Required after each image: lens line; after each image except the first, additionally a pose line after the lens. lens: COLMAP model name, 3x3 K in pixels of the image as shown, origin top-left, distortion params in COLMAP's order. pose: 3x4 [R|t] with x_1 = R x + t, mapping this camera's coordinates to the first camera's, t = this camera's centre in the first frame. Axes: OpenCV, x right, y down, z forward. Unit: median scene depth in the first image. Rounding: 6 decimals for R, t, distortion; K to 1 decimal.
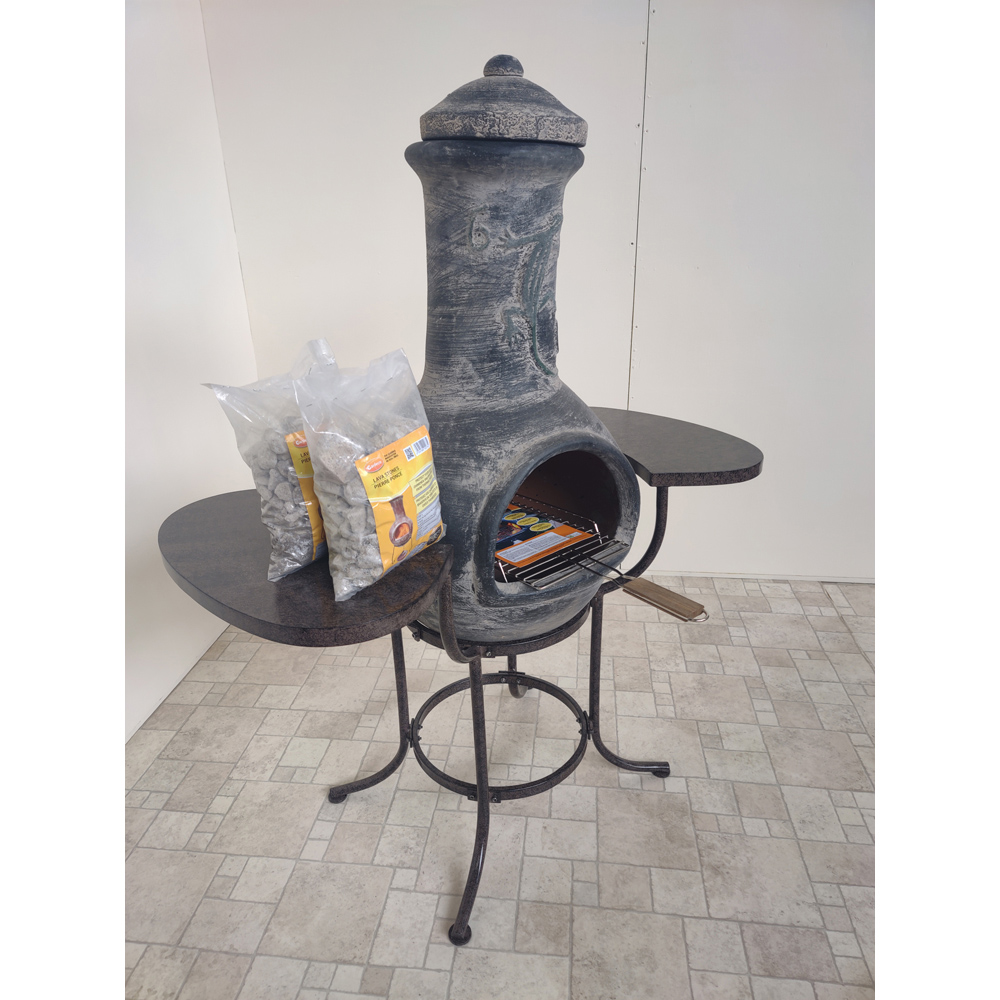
lens RADIAL K [[728.9, 0, 492.6], [0, 728.9, 499.9], [0, 0, 1]] dist [0.096977, -0.106171]
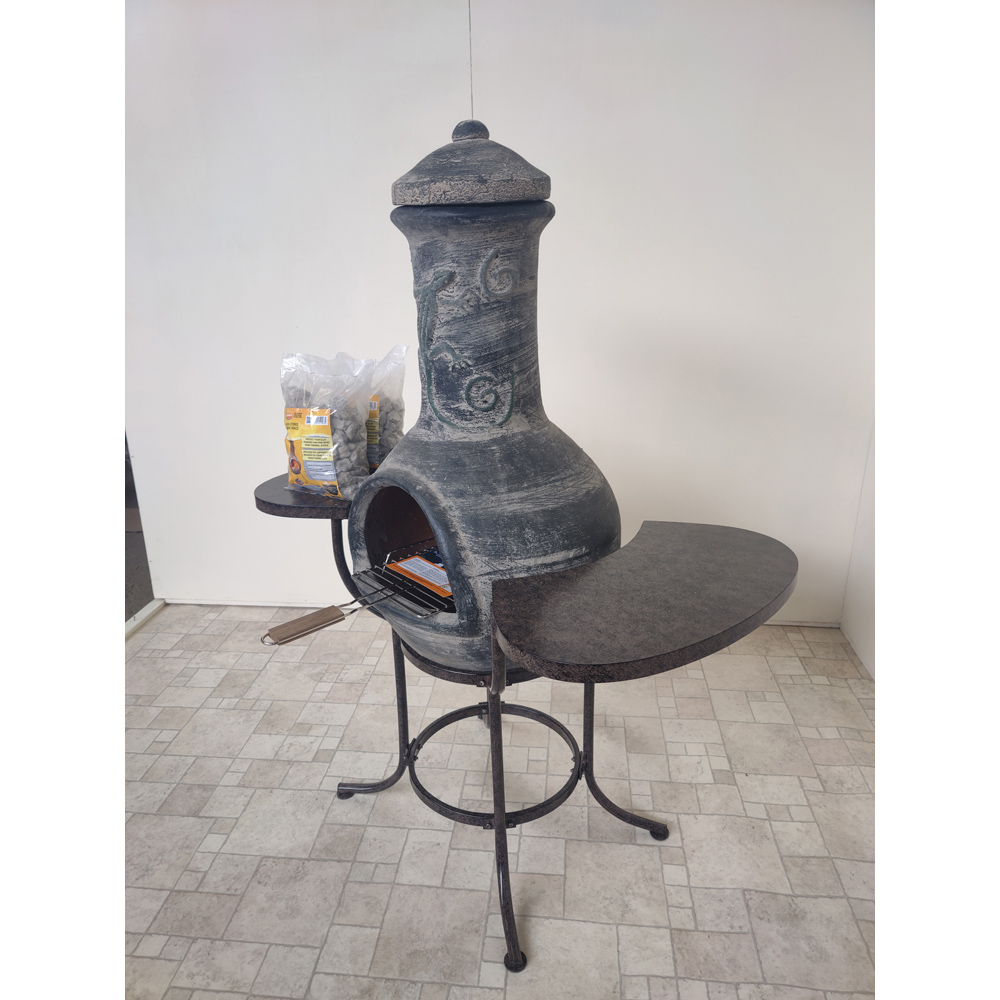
lens RADIAL K [[728.9, 0, 486.0], [0, 728.9, 504.2], [0, 0, 1]] dist [0.096977, -0.106171]
pose [[0.001152, 0.363715, -0.931510, 0.908882], [-0.344860, 0.874511, 0.341033, -0.371758], [0.938654, 0.320847, 0.126437, 0.814184]]
